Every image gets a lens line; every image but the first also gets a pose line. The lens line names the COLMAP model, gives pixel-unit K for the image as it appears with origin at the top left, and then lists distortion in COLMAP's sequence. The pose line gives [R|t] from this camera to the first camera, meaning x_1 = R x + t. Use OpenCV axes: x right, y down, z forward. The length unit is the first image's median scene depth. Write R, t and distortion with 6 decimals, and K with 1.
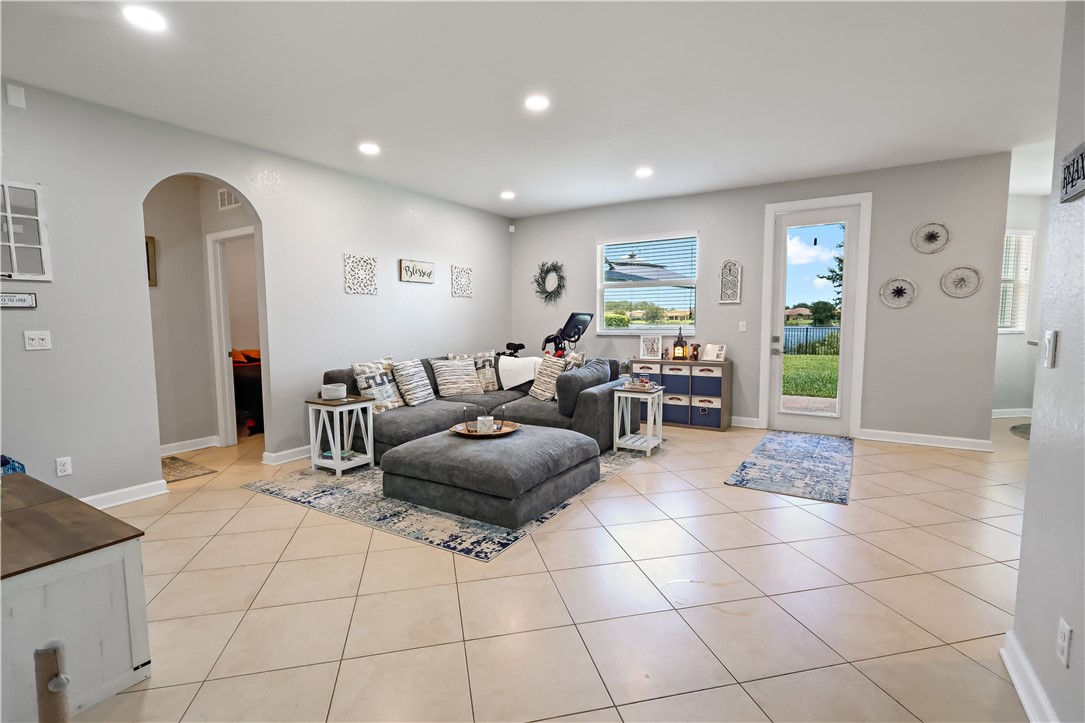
lens RADIAL K [[514.2, 0, 540.8], [0, 514.2, 371.6], [0, 0, 1]] dist [0.000818, 0.000064]
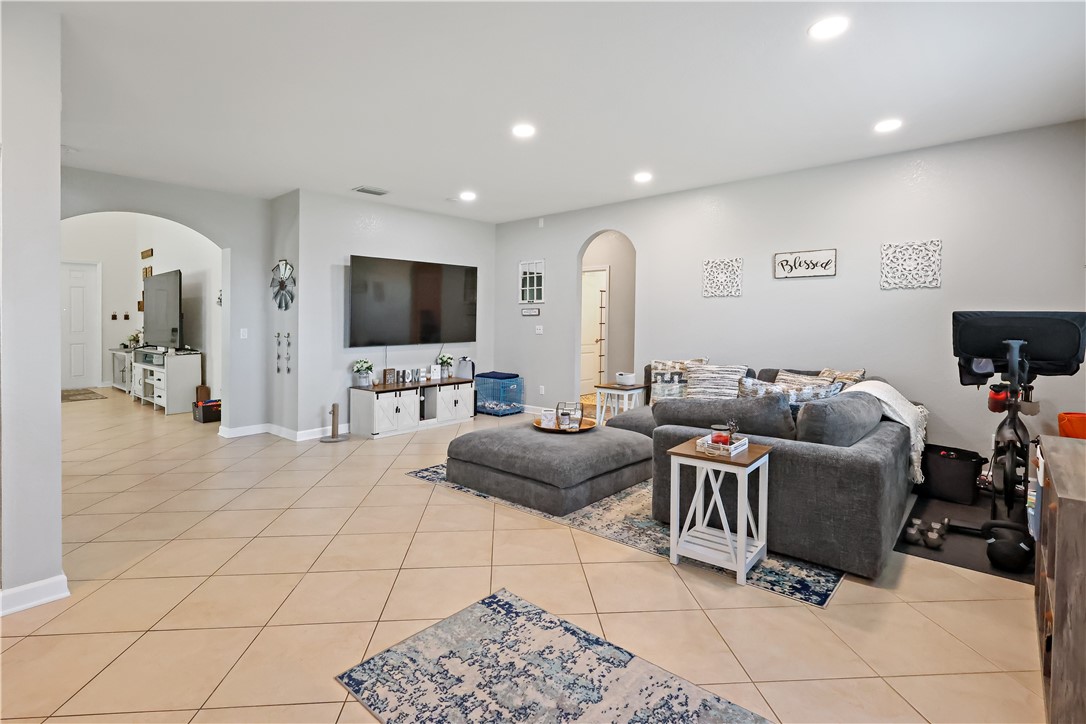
lens RADIAL K [[504.8, 0, 544.6], [0, 504.8, 320.6], [0, 0, 1]] dist [-0.000180, -0.000097]
pose [[-0.142816, 0.006375, -0.989729, 0.743340], [-0.101188, 0.994645, 0.021008, -0.095975], [0.984563, 0.103149, -0.141407, 0.862310]]
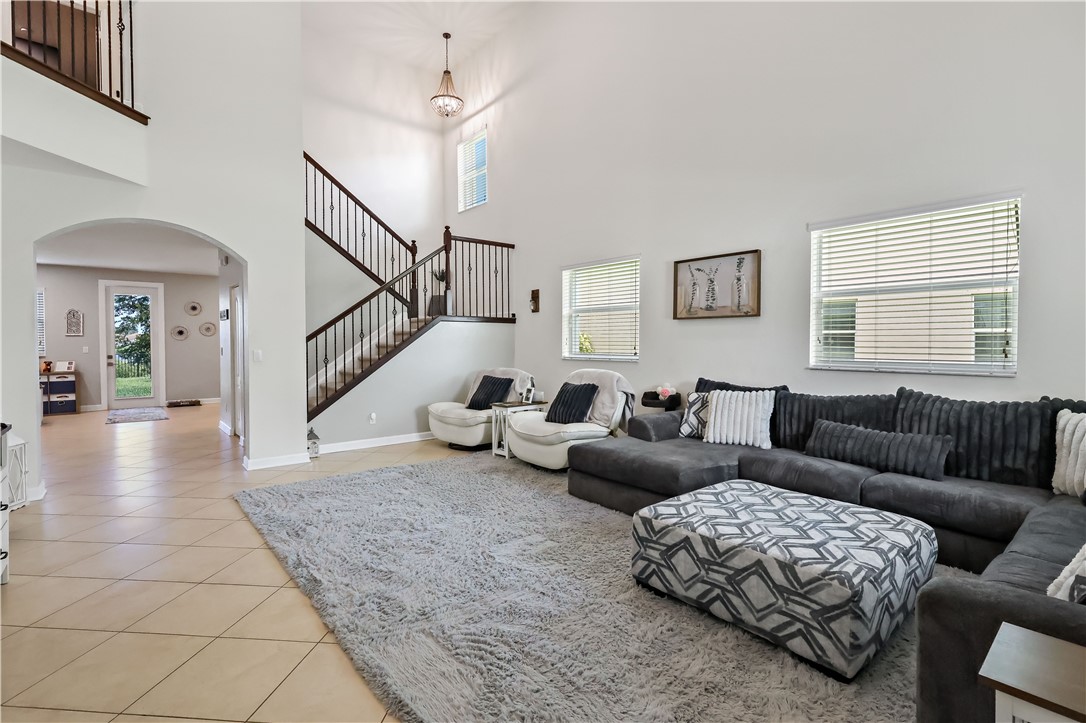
lens RADIAL K [[511.9, 0, 547.0], [0, 511.9, 347.0], [0, 0, 1]] dist [0.003405, 0.000710]
pose [[0.304043, -0.000608, 0.952658, -0.835344], [0.099975, 0.994498, -0.031273, 0.118121], [-0.947398, 0.104750, 0.302431, -1.033175]]
